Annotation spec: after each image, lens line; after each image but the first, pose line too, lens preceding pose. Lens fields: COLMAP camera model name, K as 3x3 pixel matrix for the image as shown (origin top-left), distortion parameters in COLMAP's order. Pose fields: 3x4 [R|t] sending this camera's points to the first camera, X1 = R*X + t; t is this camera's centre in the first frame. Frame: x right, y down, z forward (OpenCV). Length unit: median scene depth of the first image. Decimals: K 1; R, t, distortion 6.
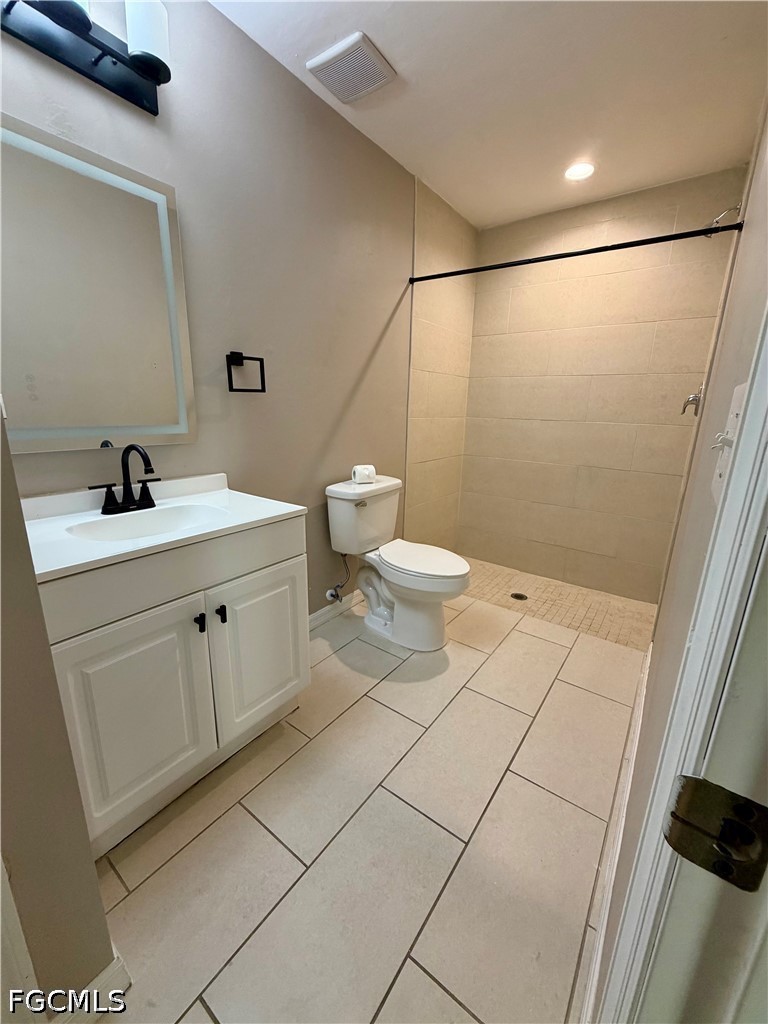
lens RADIAL K [[413.4, 0, 381.8], [0, 413.4, 509.7], [0, 0, 1]] dist [-0.002957, -0.000689]
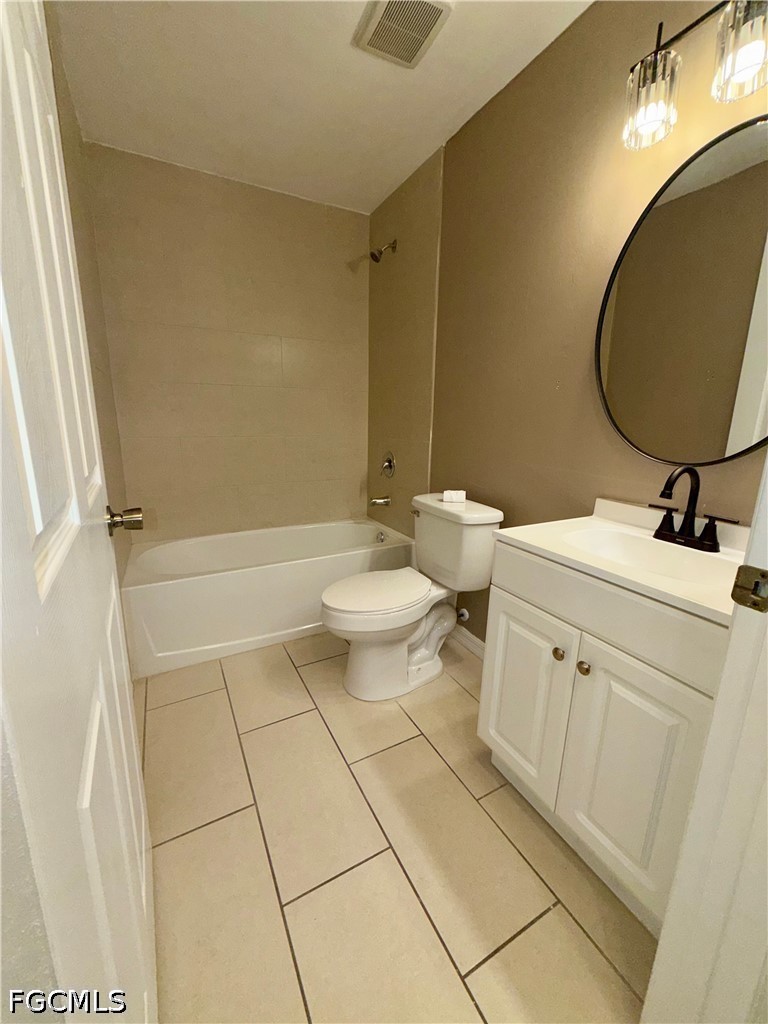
lens RADIAL K [[413.4, 0, 380.5], [0, 413.4, 514.2], [0, 0, 1]] dist [-0.002957, -0.000689]
pose [[-0.417908, 0.173779, -0.891714, 0.413797], [-0.254185, 0.919968, 0.298410, -0.156351], [0.872206, 0.351368, -0.340290, 0.742803]]
